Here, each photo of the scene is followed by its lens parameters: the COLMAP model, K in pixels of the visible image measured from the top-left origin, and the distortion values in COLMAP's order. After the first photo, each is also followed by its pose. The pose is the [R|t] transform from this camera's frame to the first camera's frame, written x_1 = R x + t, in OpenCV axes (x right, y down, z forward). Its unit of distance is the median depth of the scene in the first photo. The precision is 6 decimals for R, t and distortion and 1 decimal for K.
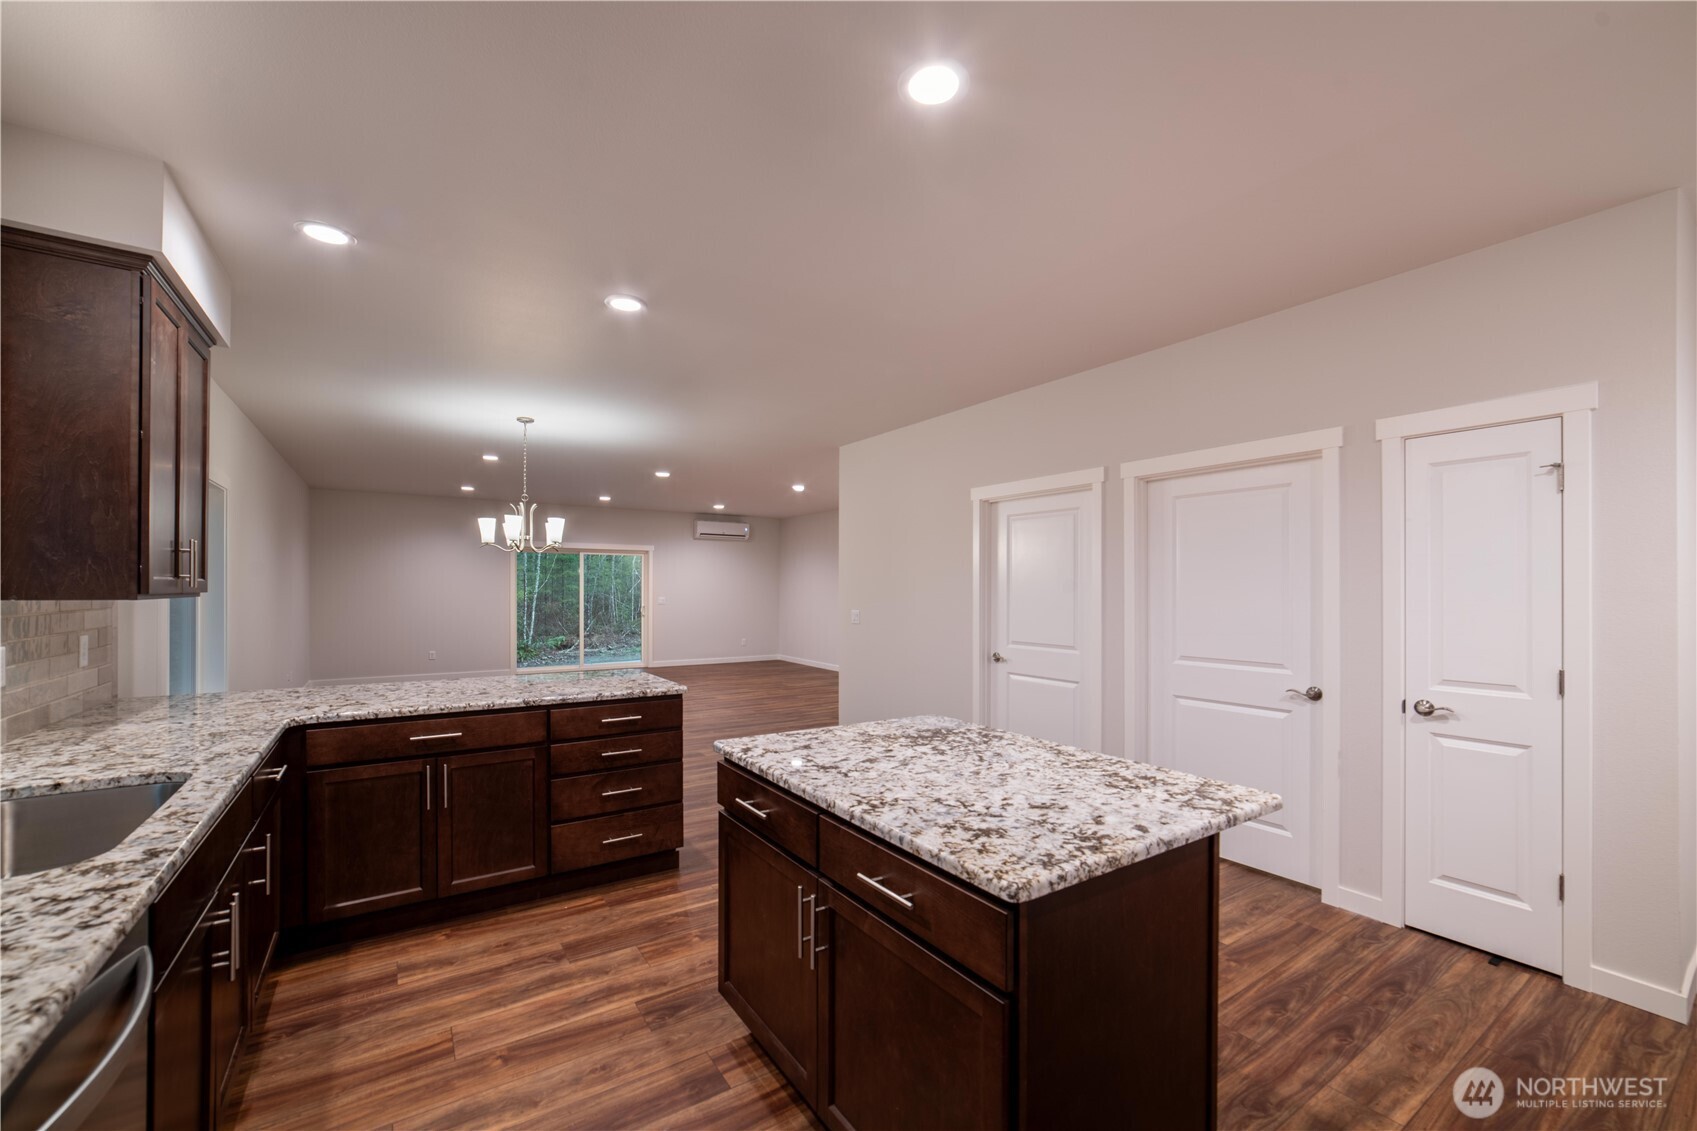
lens RADIAL K [[672.9, 0, 828.1], [0, 672.9, 586.1], [0, 0, 1]] dist [-0.016531, 0.010550]
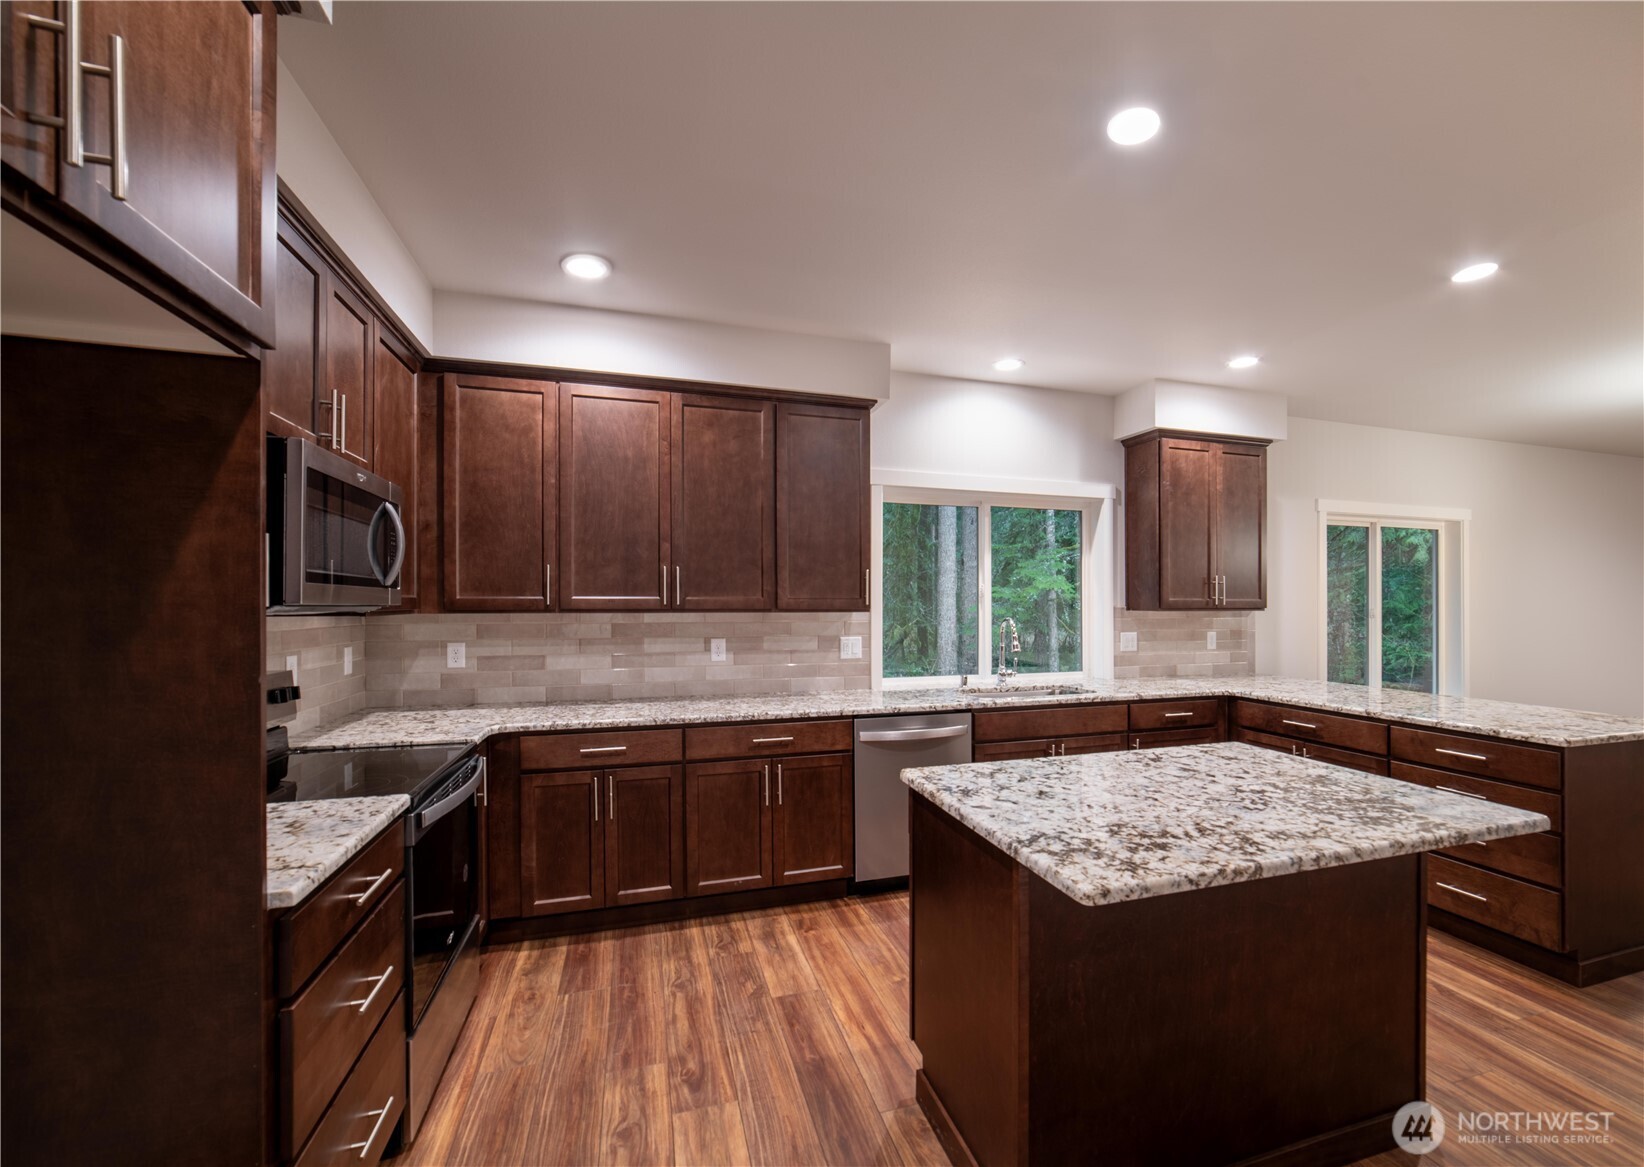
lens RADIAL K [[683.1, 0, 858.6], [0, 683.1, 603.1], [0, 0, 1]] dist [-0.013839, 0.000487]
pose [[-0.264096, -0.007812, -0.964465, 1.359642], [0.003982, 0.999950, -0.009190, 0.018112], [0.964488, -0.006267, -0.264052, 0.911177]]
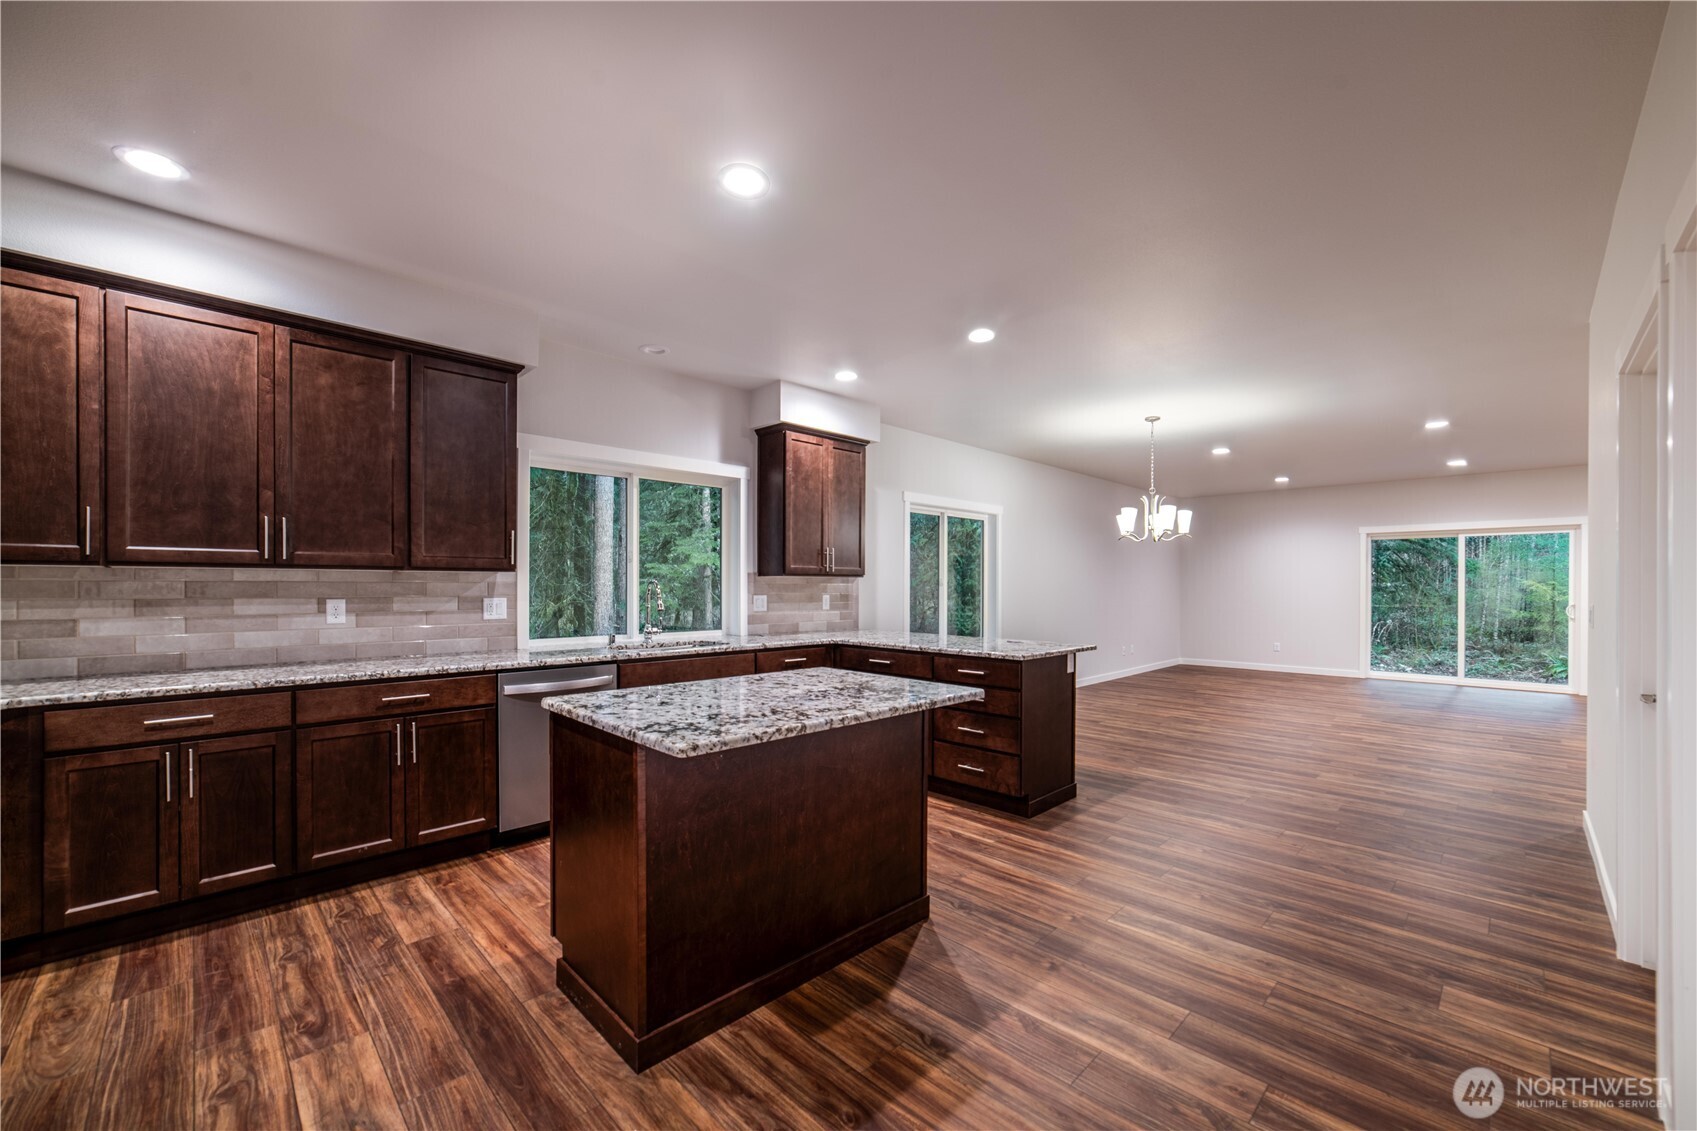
lens RADIAL K [[672.9, 0, 828.1], [0, 672.9, 586.1], [0, 0, 1]] dist [-0.016531, 0.010550]
pose [[0.178450, -0.003559, -0.983943, 1.586324], [0.003009, 0.999991, -0.003071, 0.083123], [0.983944, -0.002412, 0.178459, 0.983967]]
